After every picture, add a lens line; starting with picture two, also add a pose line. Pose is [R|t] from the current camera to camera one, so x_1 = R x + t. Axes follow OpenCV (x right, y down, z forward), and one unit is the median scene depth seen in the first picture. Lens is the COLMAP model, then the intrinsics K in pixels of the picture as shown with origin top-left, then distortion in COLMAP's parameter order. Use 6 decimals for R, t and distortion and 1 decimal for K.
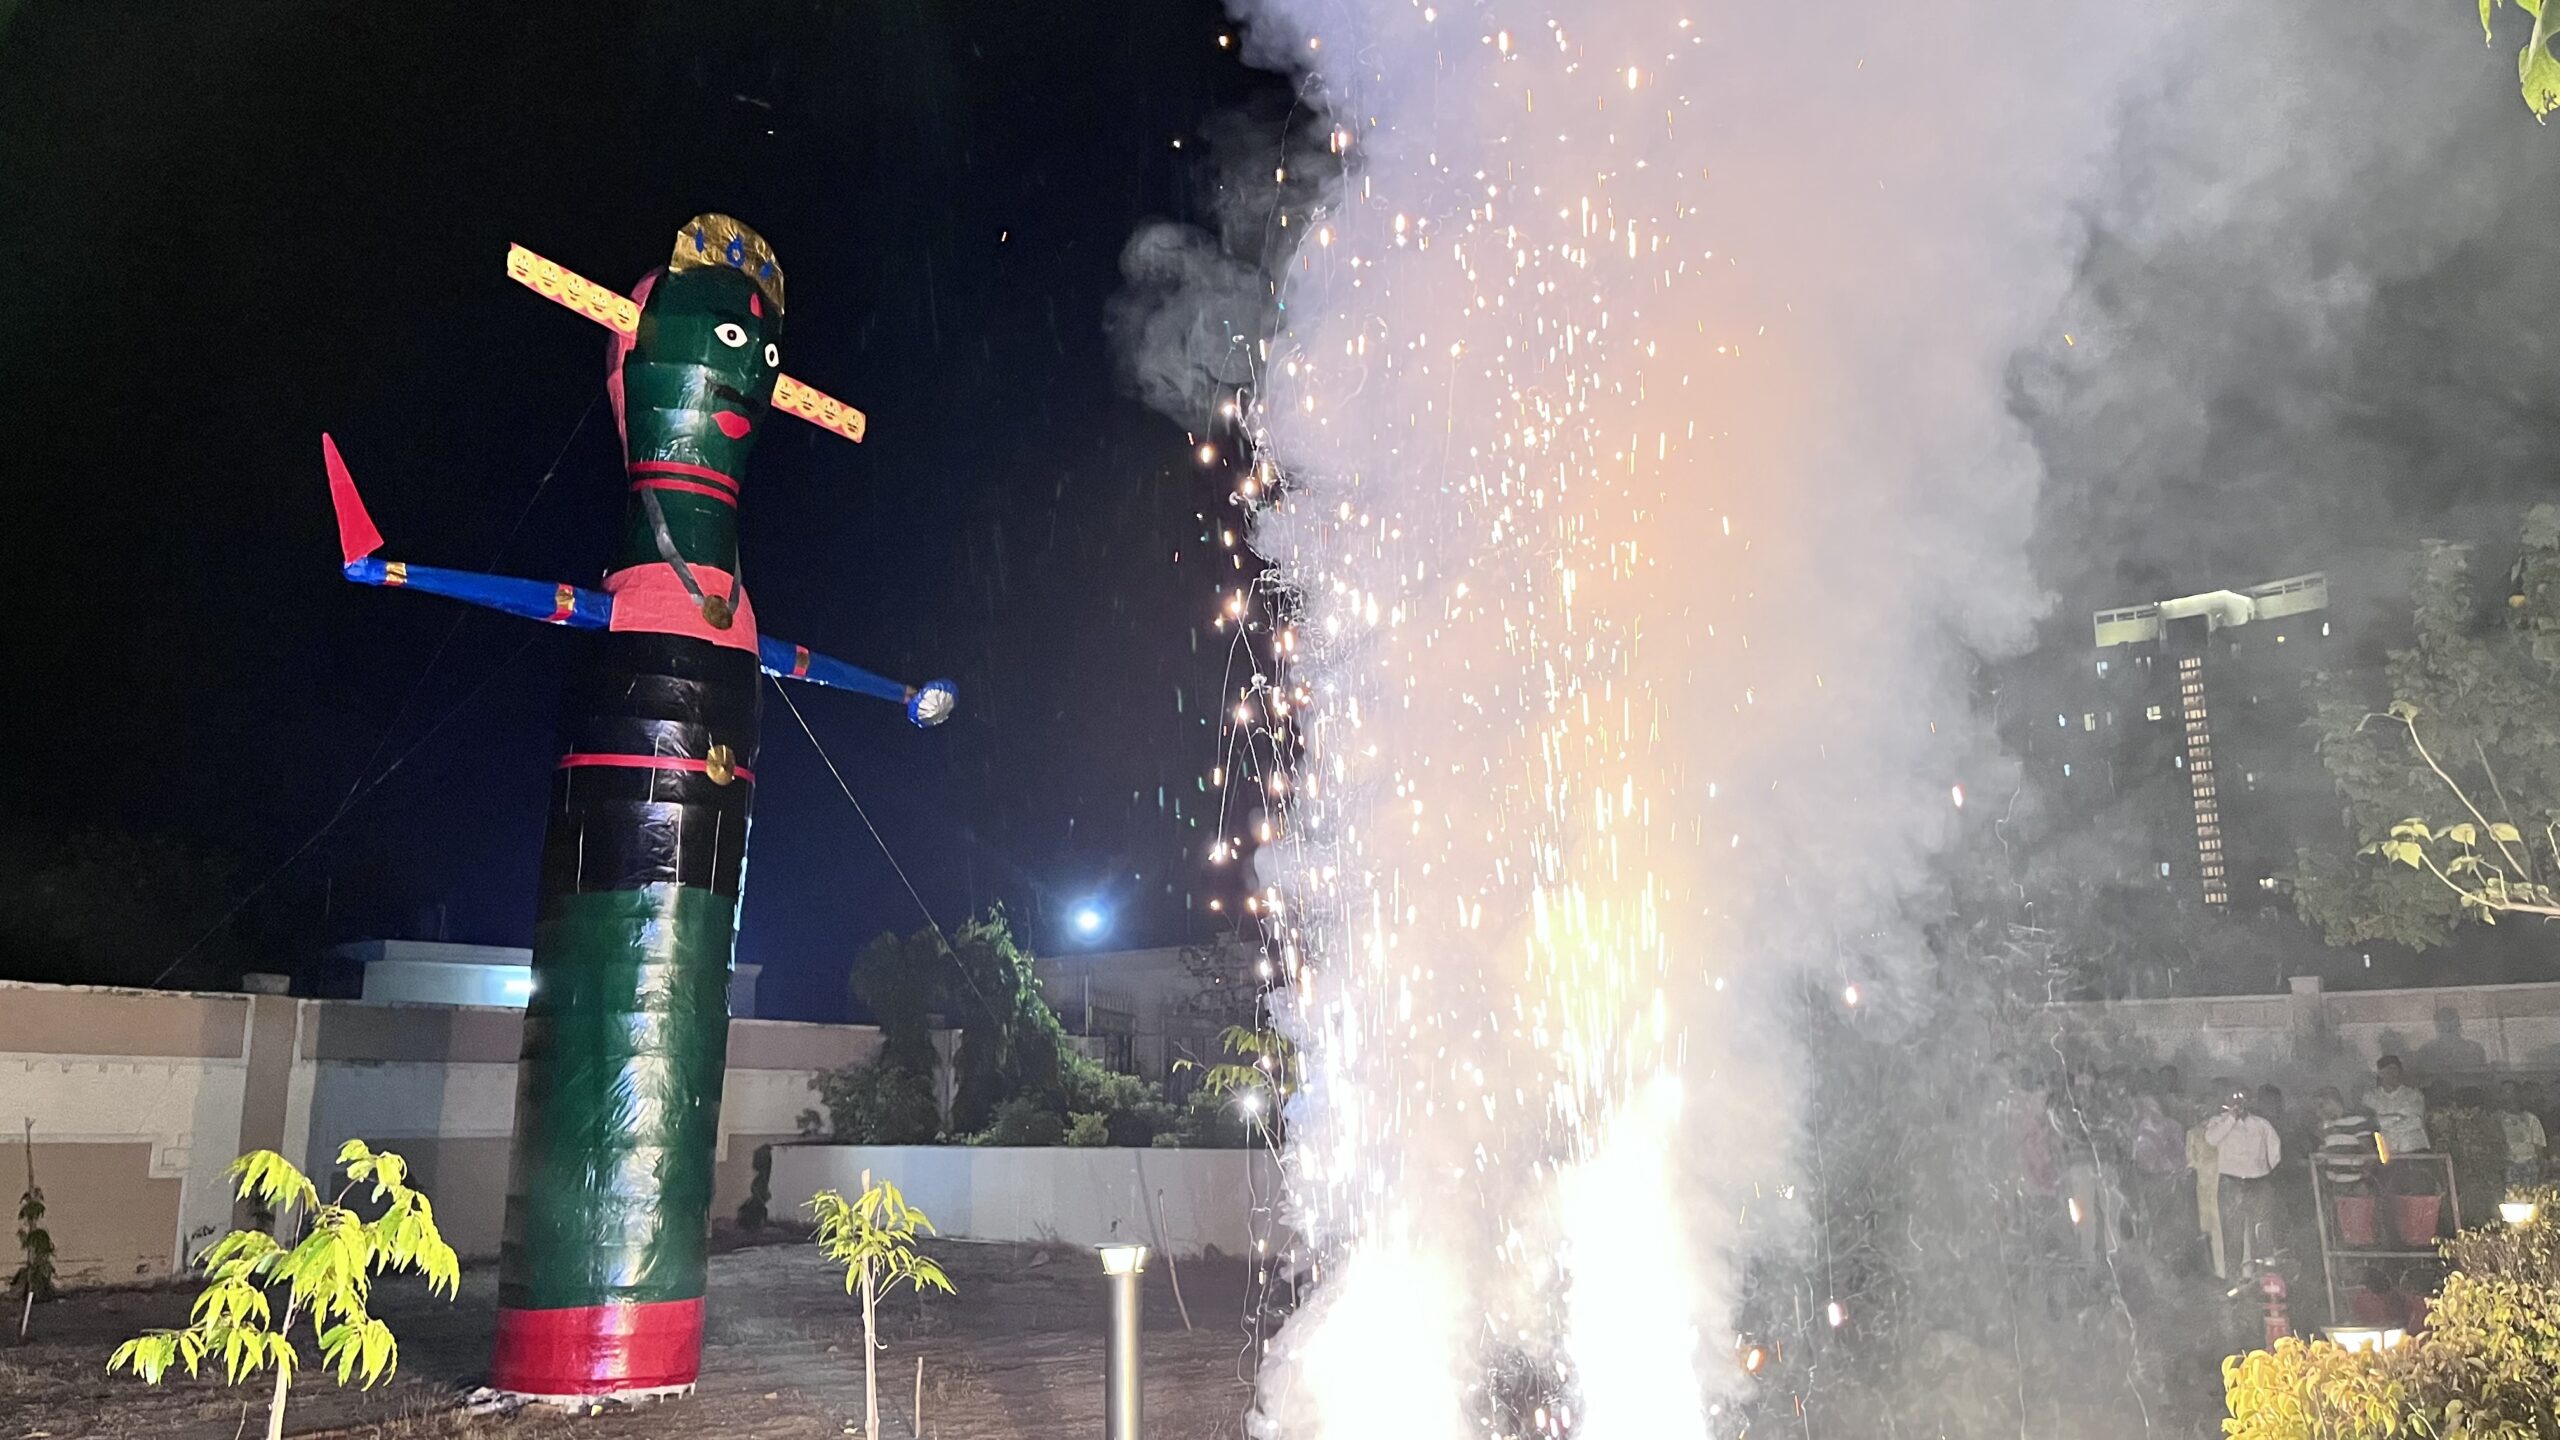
lens RADIAL K [[1990.7, 0, 1228.3], [0, 1990.7, 704.4], [0, 0, 1]] dist [-0.003524, 0.006530]
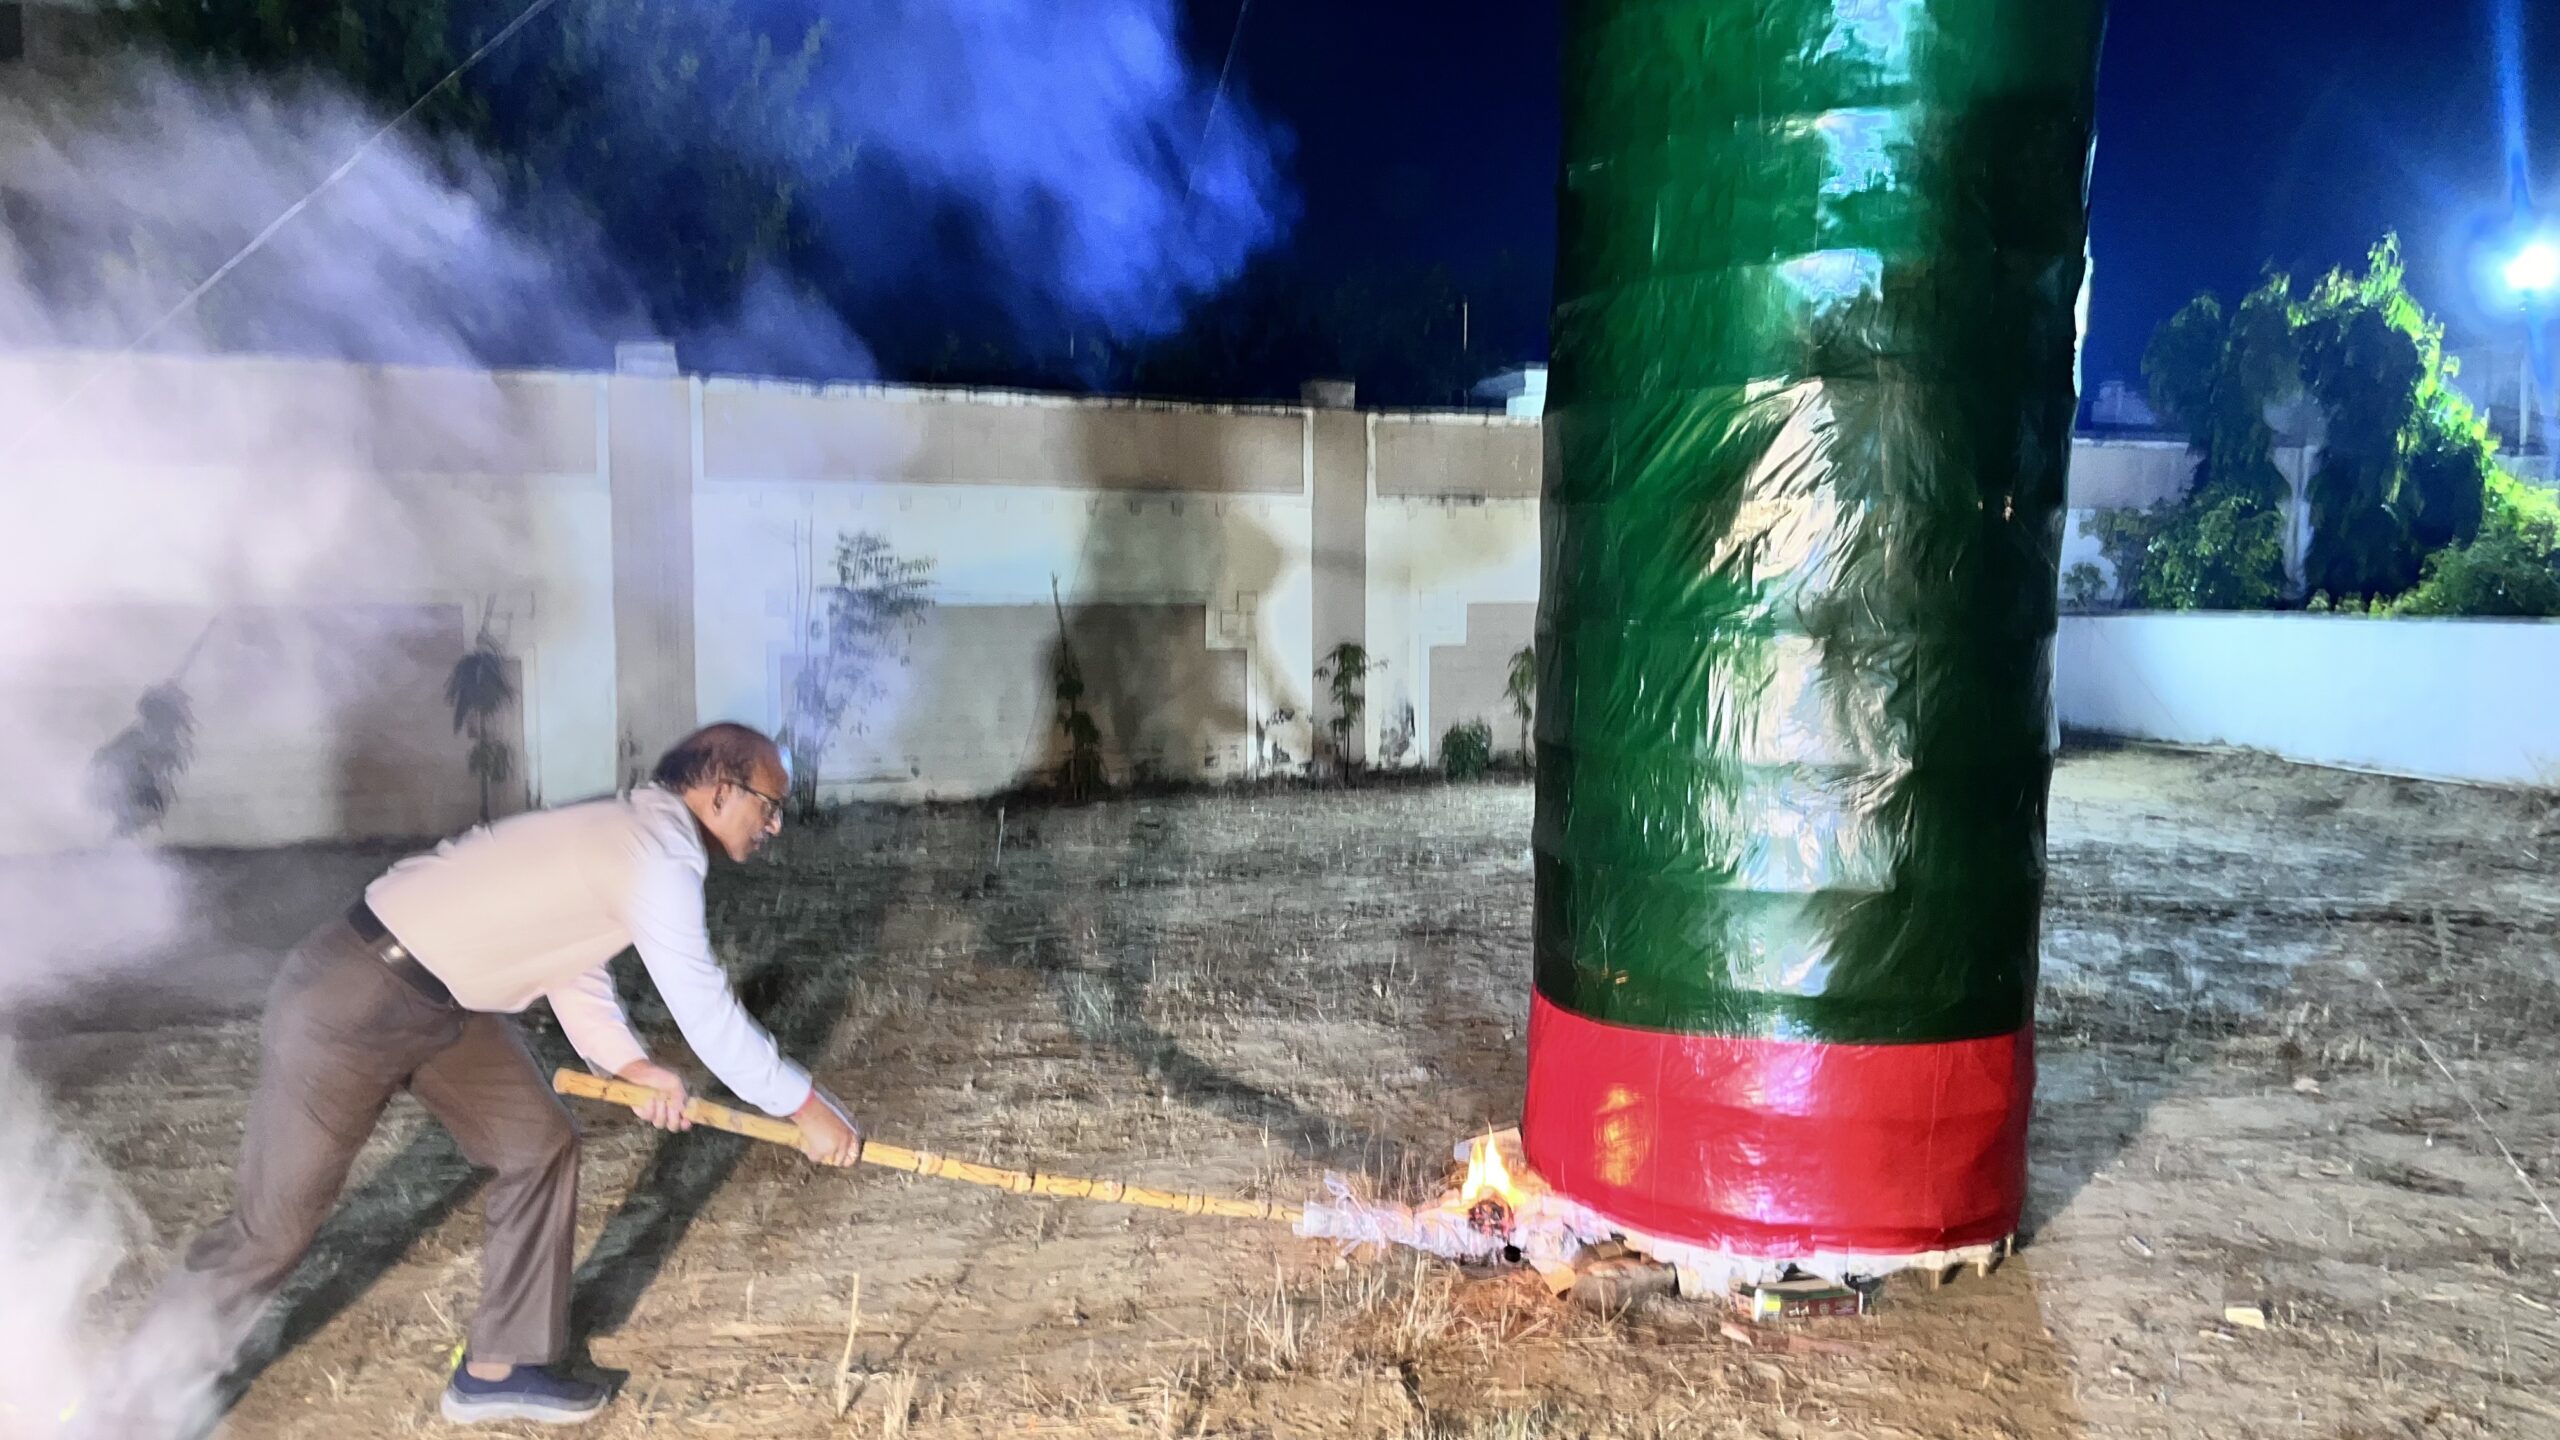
lens RADIAL K [[1990.7, 0, 1285.0], [0, 1990.7, 725.5], [0, 0, 1]] dist [-0.003524, 0.006530]
pose [[0.852504, 0.039137, -0.521253, -0.103654], [0.104229, 0.964441, 0.242878, 0.075855], [0.512224, -0.261384, 0.818111, 0.345689]]
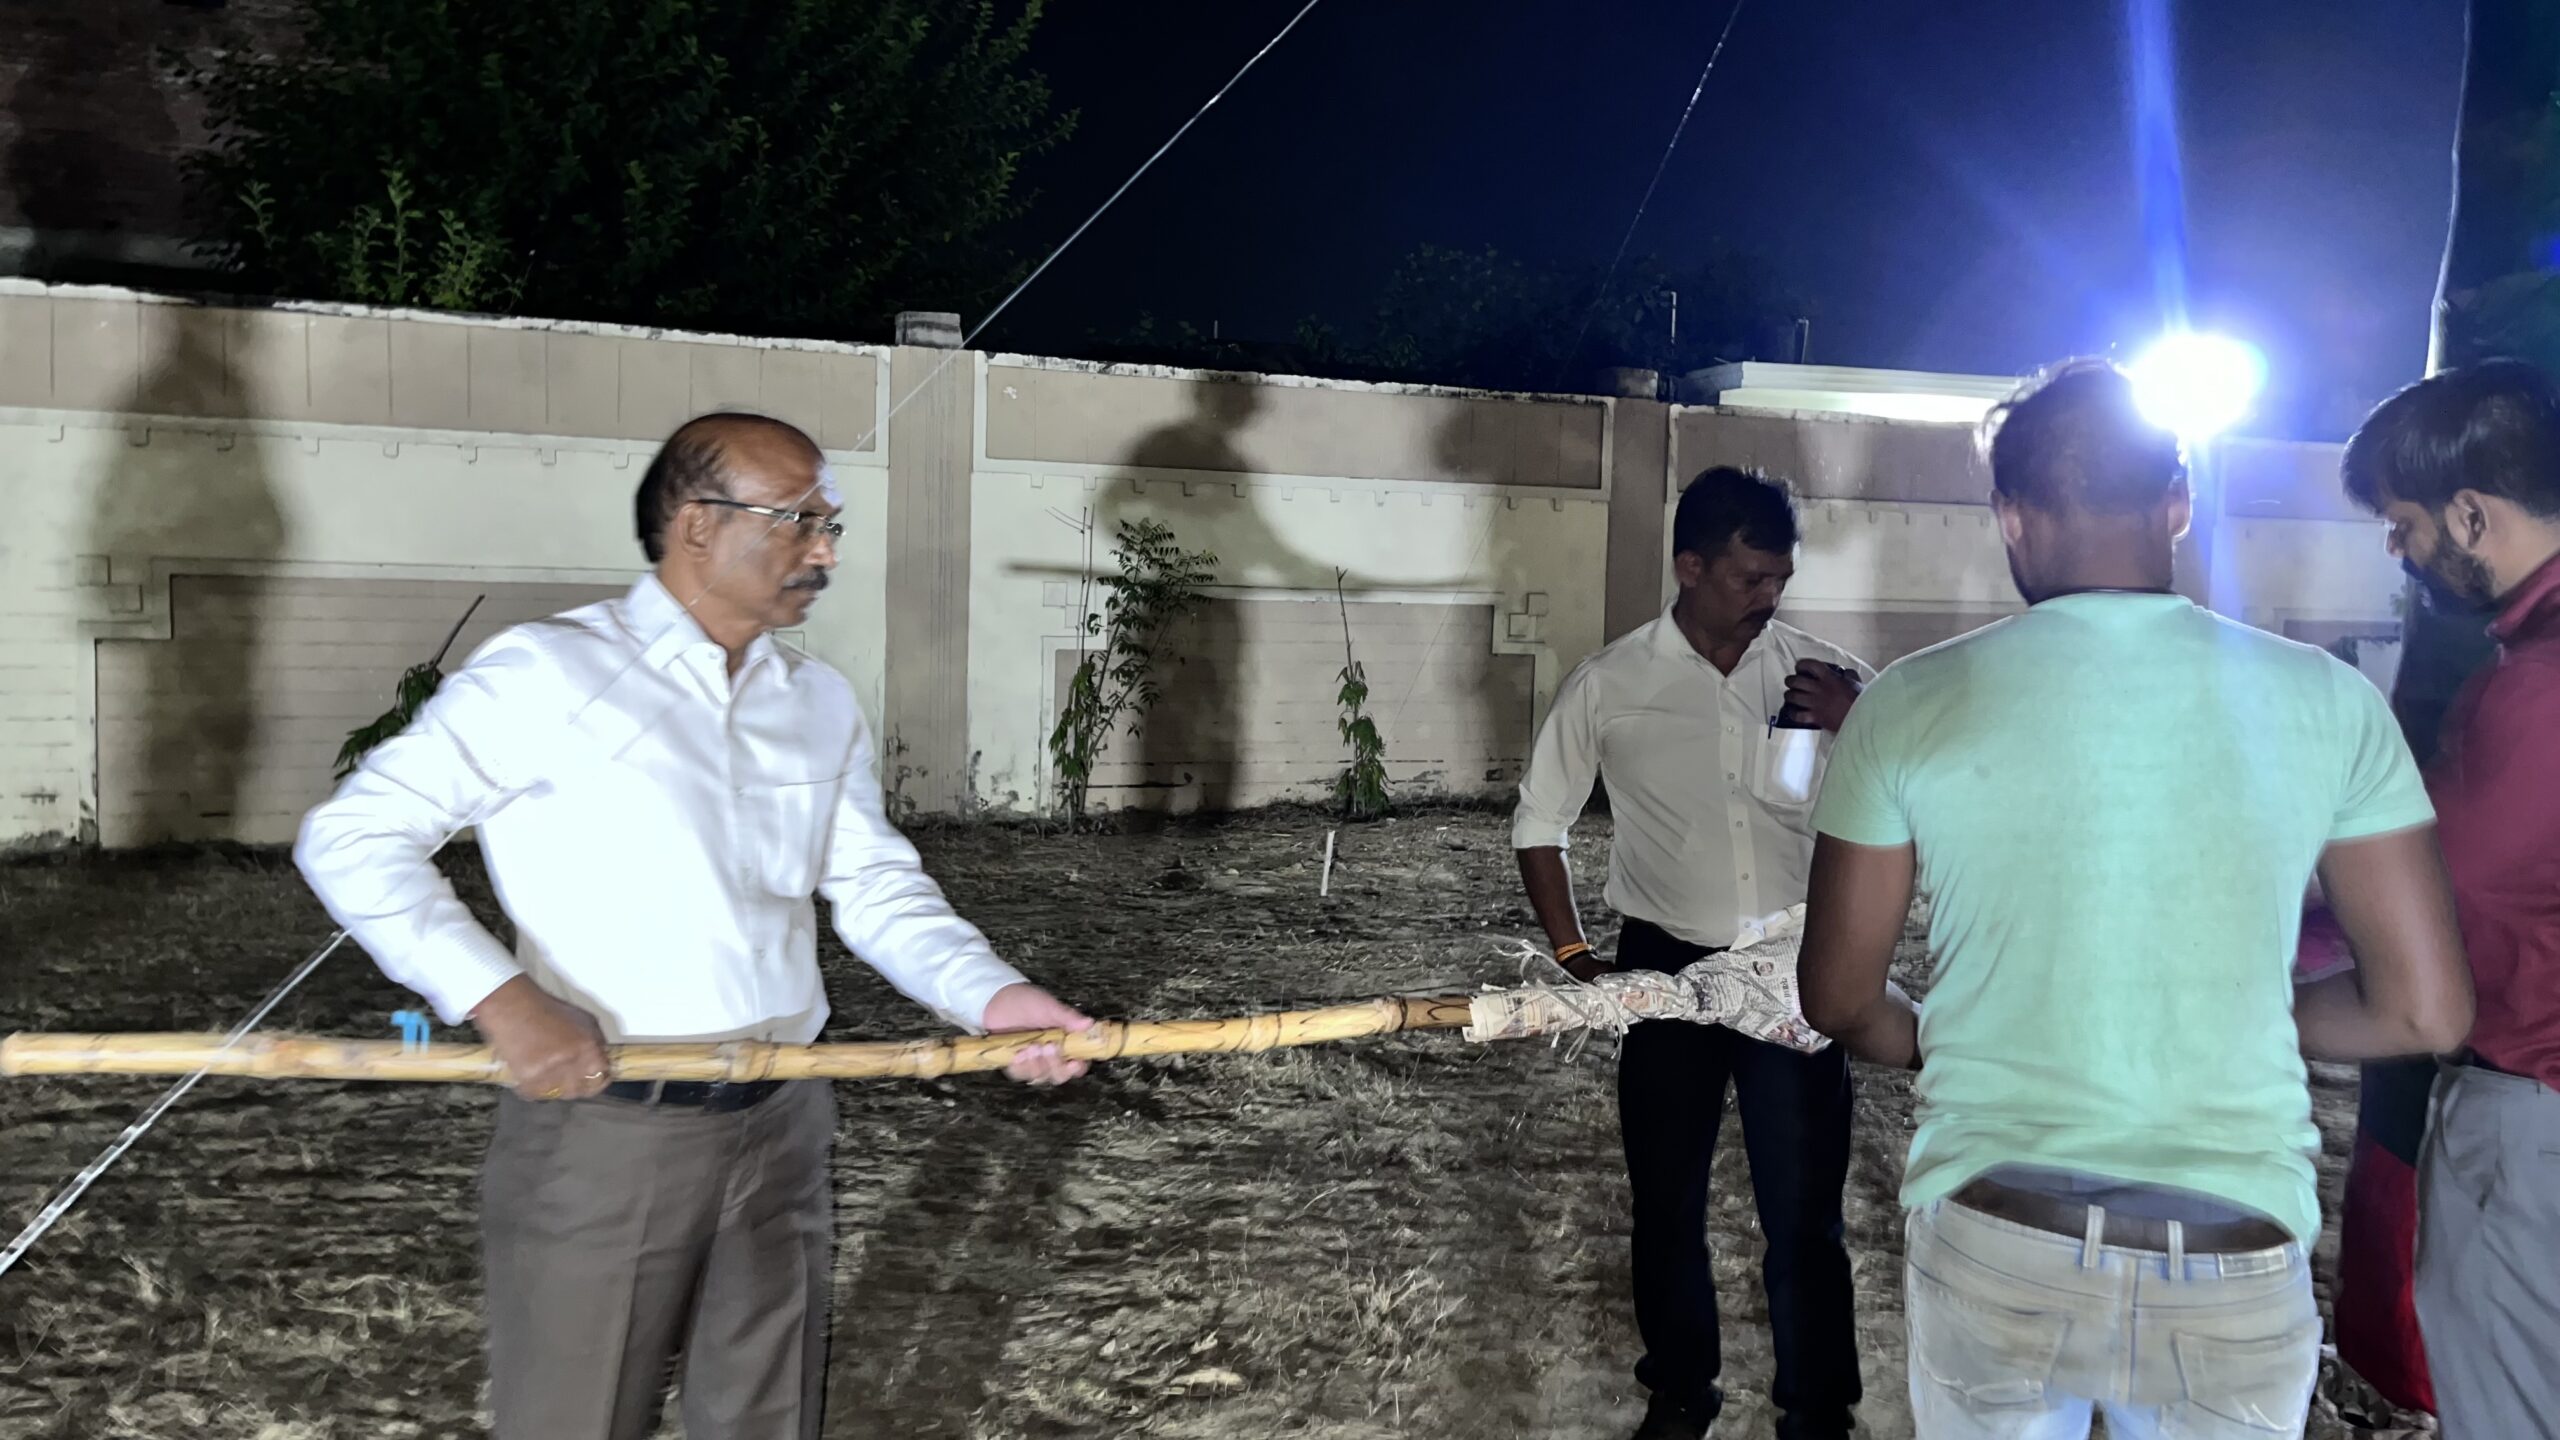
lens RADIAL K [[1990.7, 0, 1269.0], [0, 1990.7, 711.6], [0, 0, 1]] dist [-0.003524, 0.006530]
pose [[0.824092, 0.061955, -0.563057, -0.187688], [0.089072, 0.967462, 0.236820, 0.074984], [0.559408, -0.245314, 0.791760, 0.351551]]
